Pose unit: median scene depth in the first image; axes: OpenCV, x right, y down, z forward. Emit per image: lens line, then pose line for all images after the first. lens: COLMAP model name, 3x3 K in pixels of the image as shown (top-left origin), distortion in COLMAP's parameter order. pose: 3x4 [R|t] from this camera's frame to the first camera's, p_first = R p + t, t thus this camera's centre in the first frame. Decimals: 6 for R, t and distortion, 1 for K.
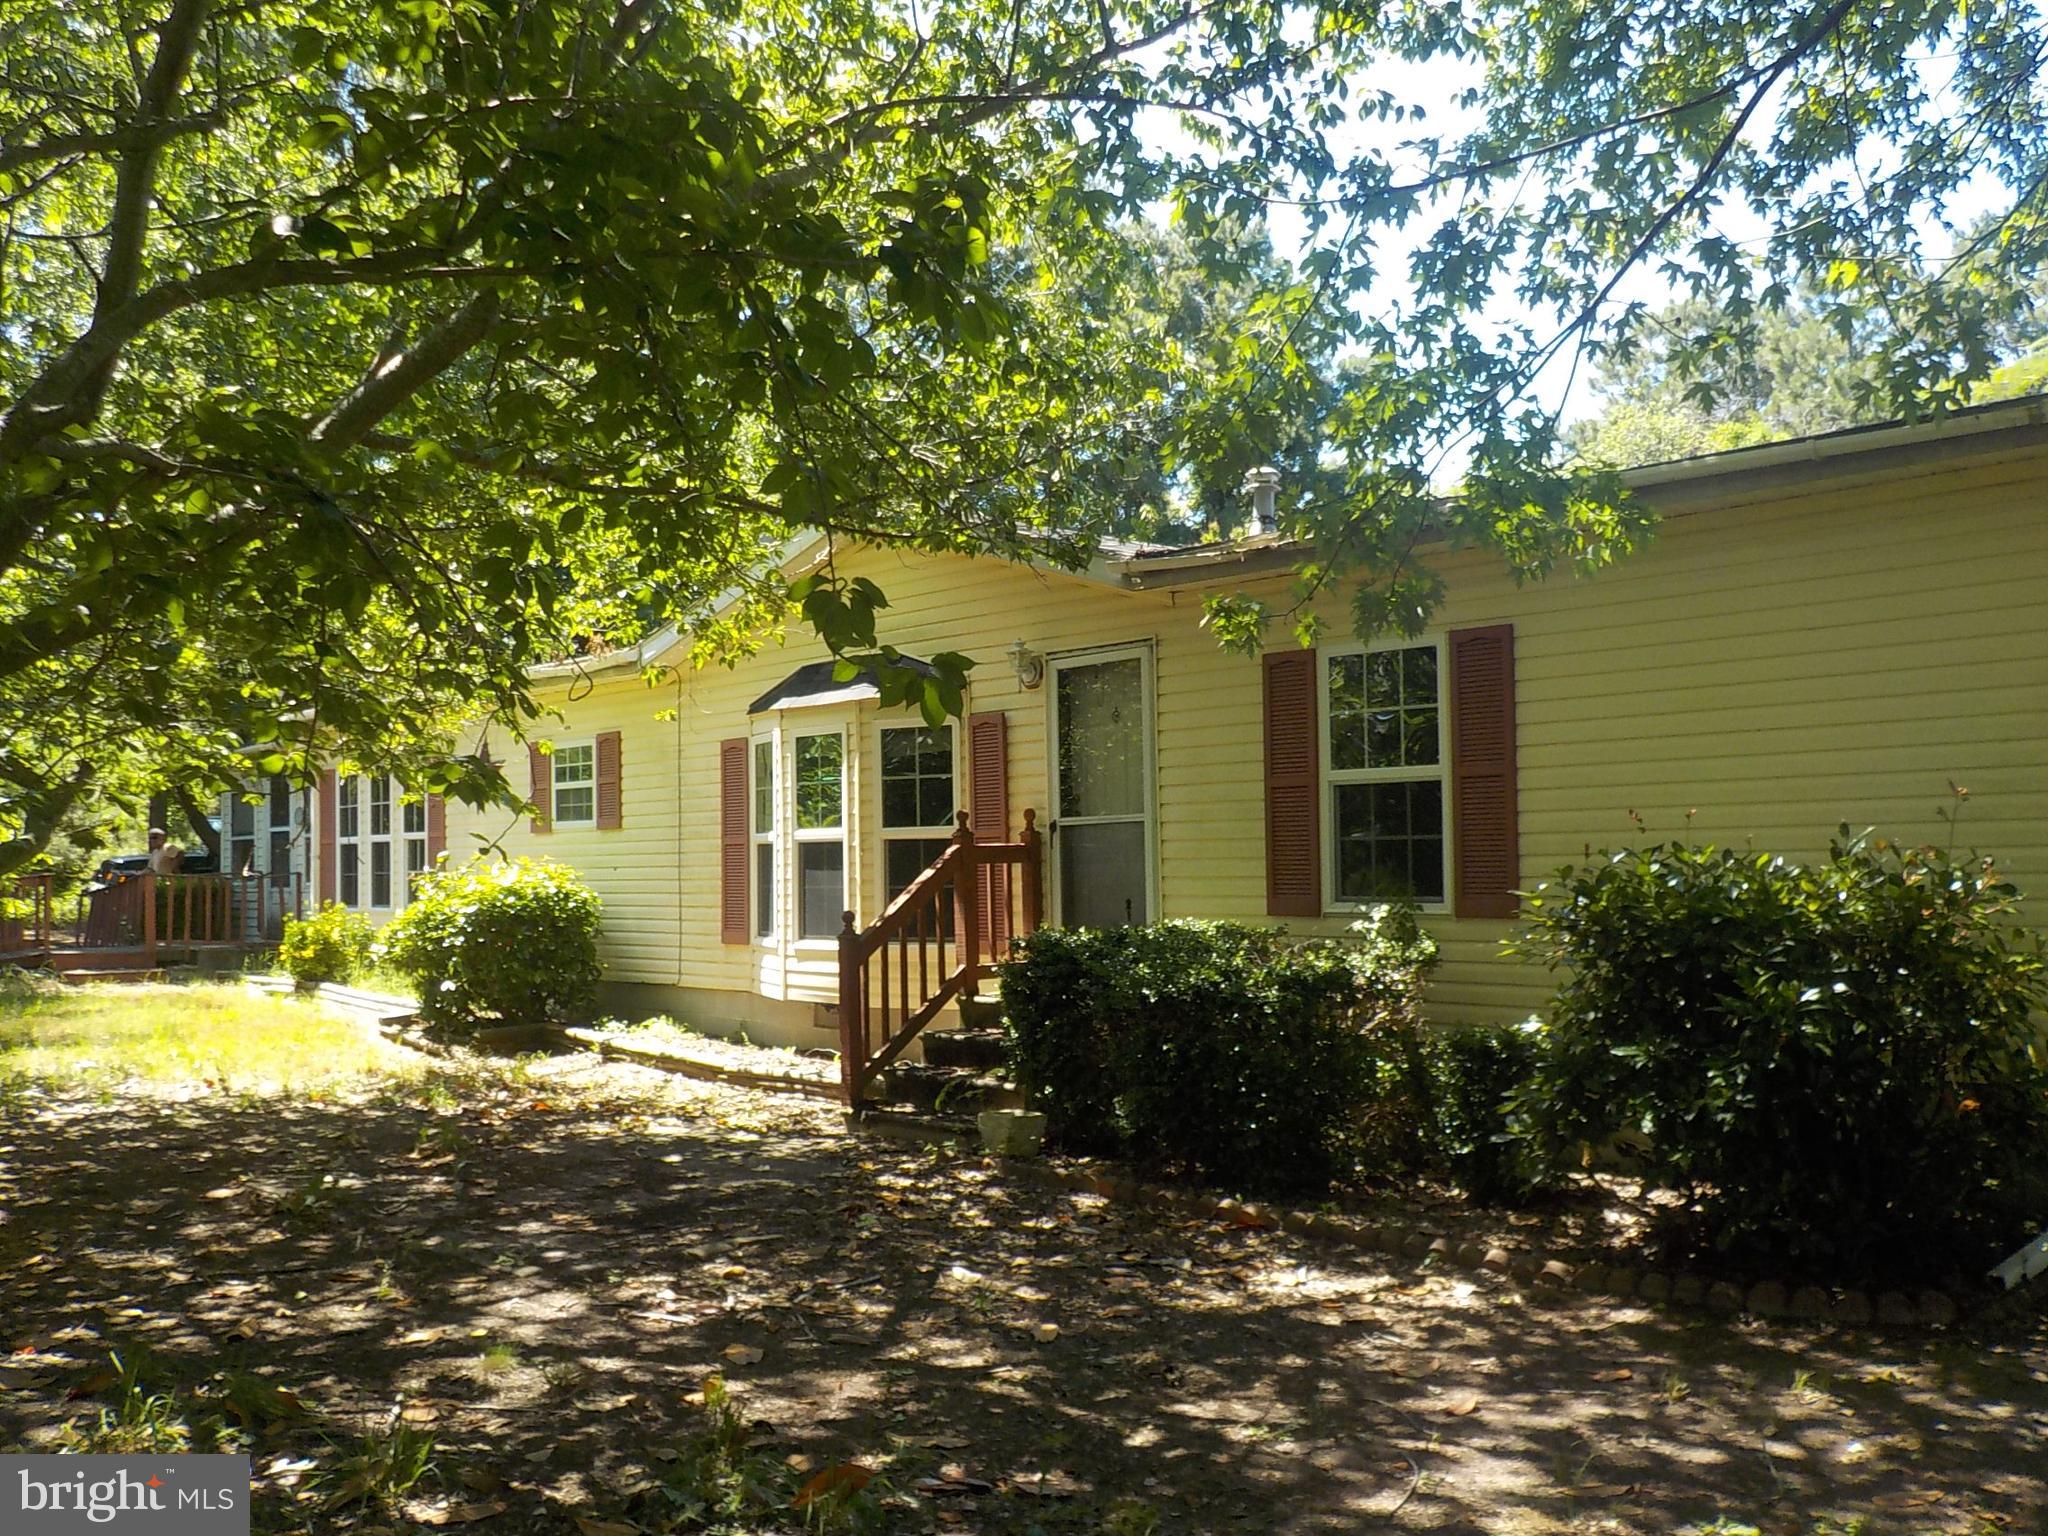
lens RADIAL K [[1846.5, 0, 1055.5], [0, 1846.5, 794.0], [0, 0, 1]] dist [-0.005923, 0.002640]
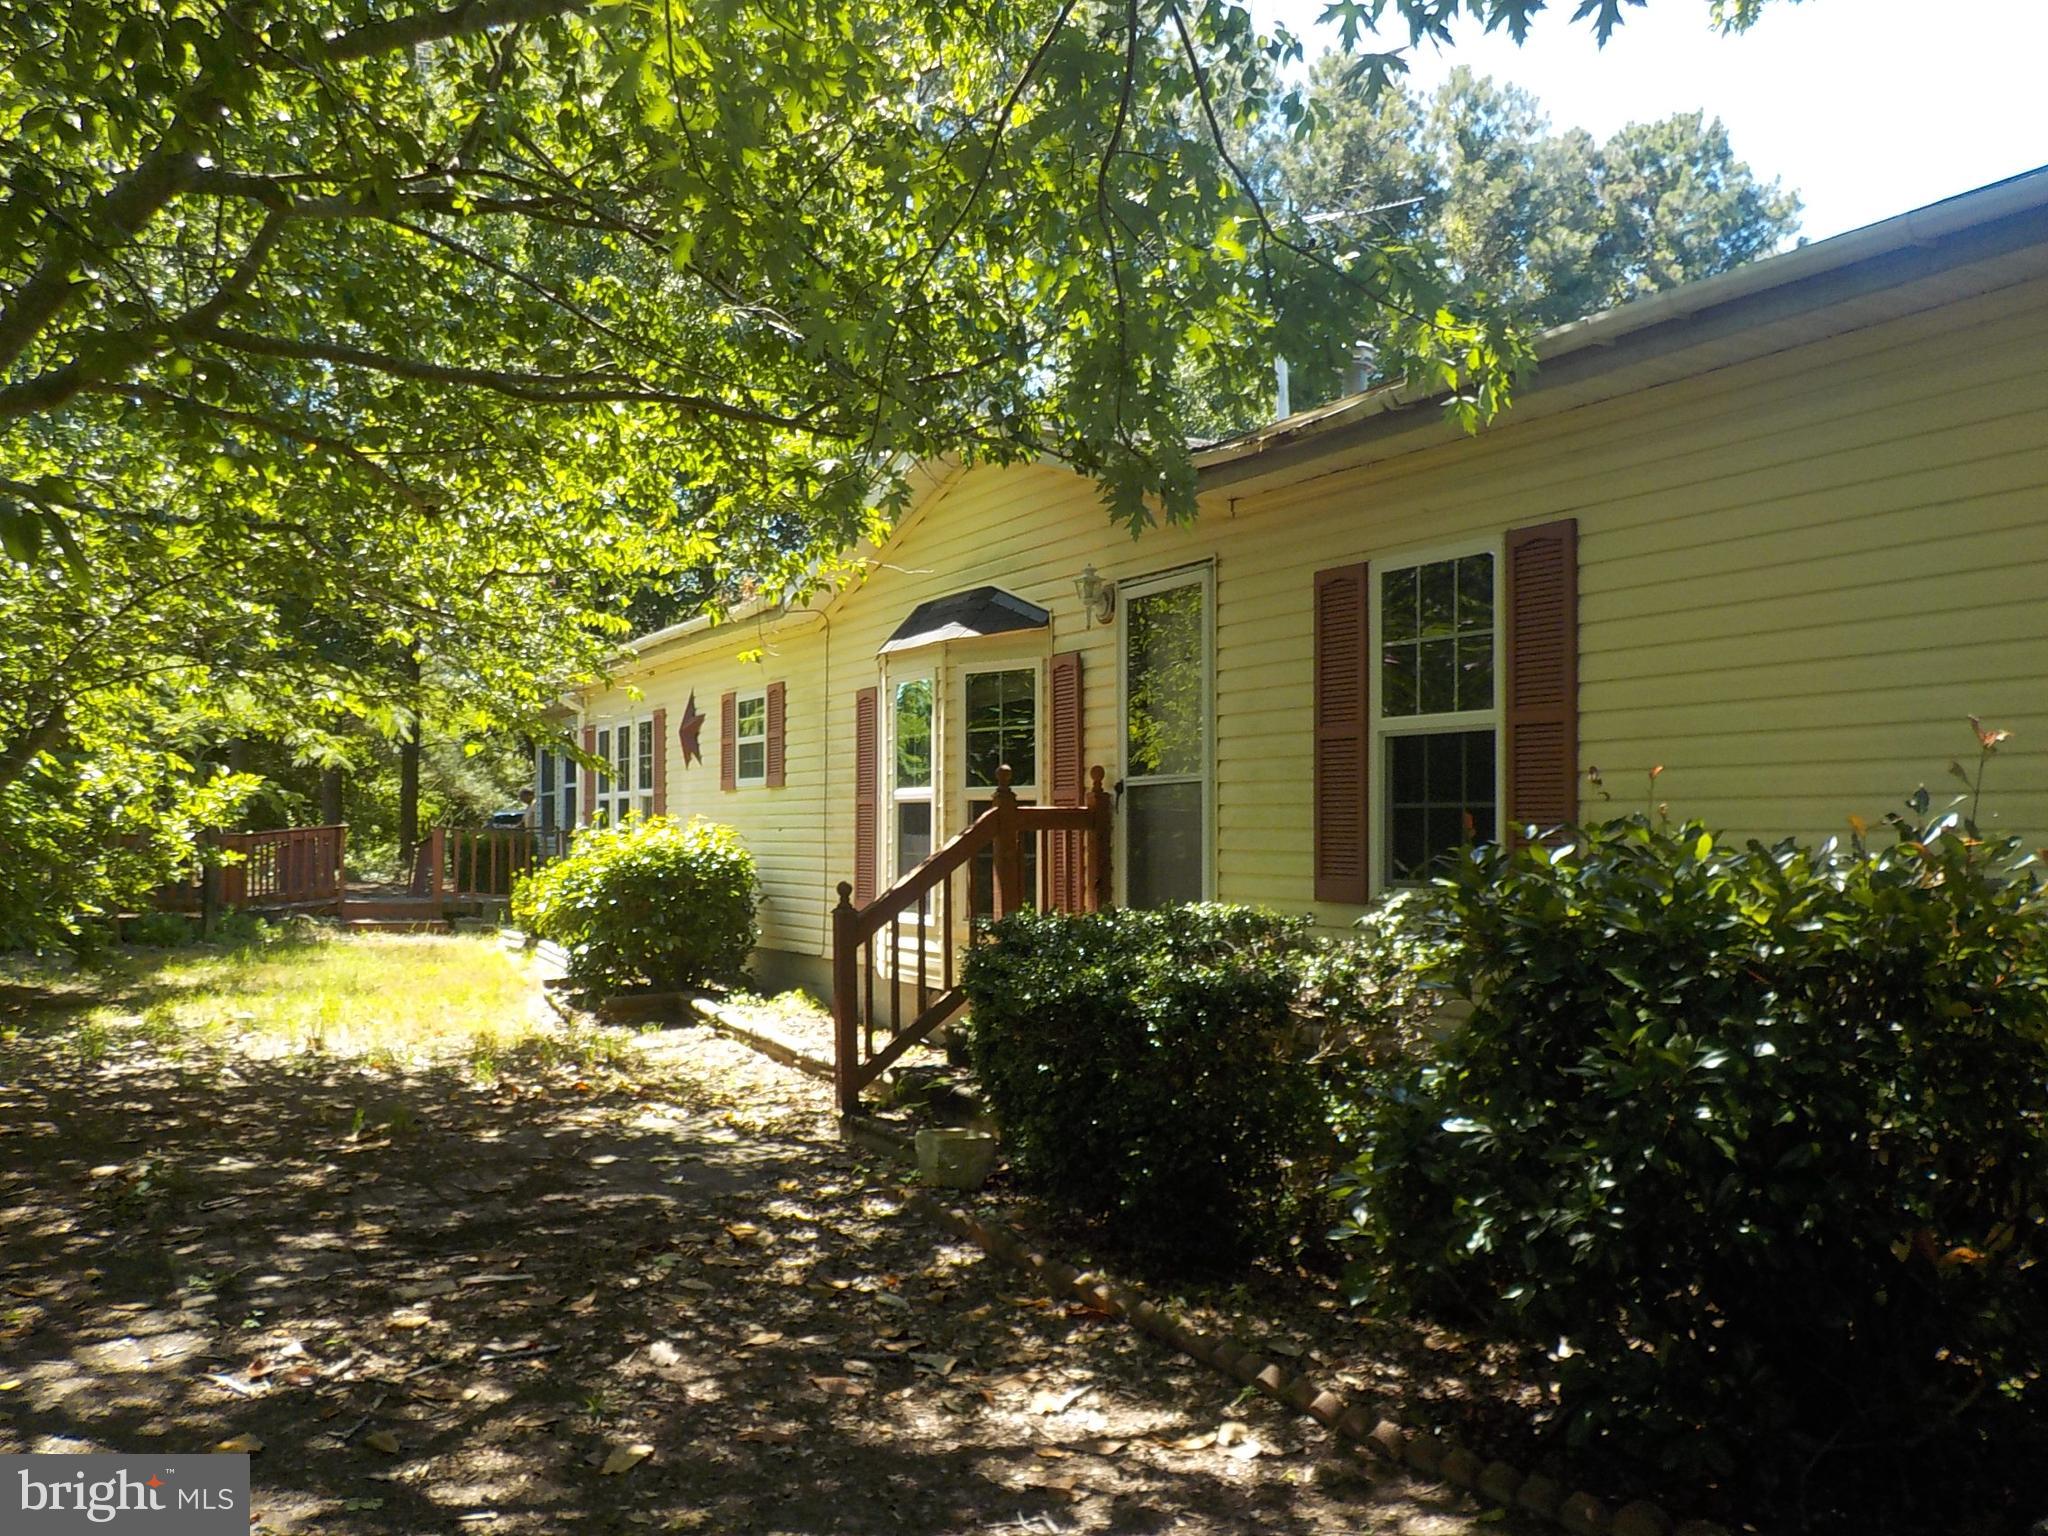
lens RADIAL K [[1846.5, 0, 1055.5], [0, 1846.5, 794.0], [0, 0, 1]] dist [-0.005923, 0.002640]
pose [[0.963671, 0.011531, -0.266844, 0.243032], [-0.006428, 0.999780, 0.019986, 0.005008], [0.267015, -0.017545, 0.963533, 0.226328]]
